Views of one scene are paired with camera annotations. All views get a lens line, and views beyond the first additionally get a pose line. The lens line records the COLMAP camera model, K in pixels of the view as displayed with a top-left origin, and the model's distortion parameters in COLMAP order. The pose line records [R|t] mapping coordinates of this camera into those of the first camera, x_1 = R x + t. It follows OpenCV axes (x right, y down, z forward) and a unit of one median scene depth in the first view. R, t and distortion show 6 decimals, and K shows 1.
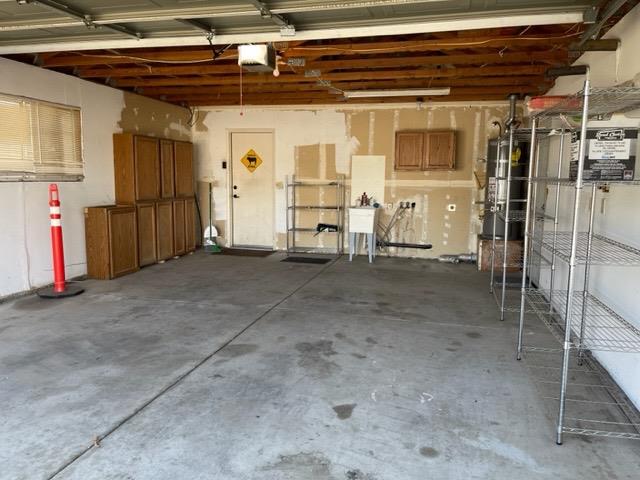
lens RADIAL K [[482.1, 0, 320.6], [0, 482.1, 240.2], [0, 0, 1]] dist [0.052328, -0.059326]
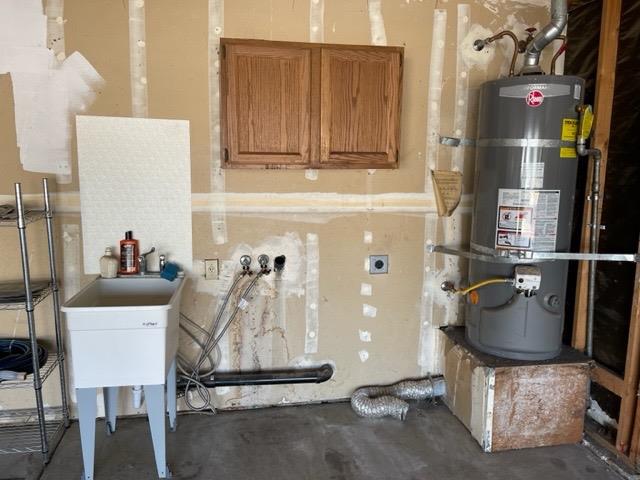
lens RADIAL K [[482.1, 0, 332.5], [0, 482.1, 235.8], [0, 0, 1]] dist [0.052328, -0.059326]
pose [[0.893997, -0.065635, 0.443239, 0.070734], [0.050892, 0.997686, 0.045090, -0.106589], [-0.445173, -0.017754, 0.895269, 0.664334]]
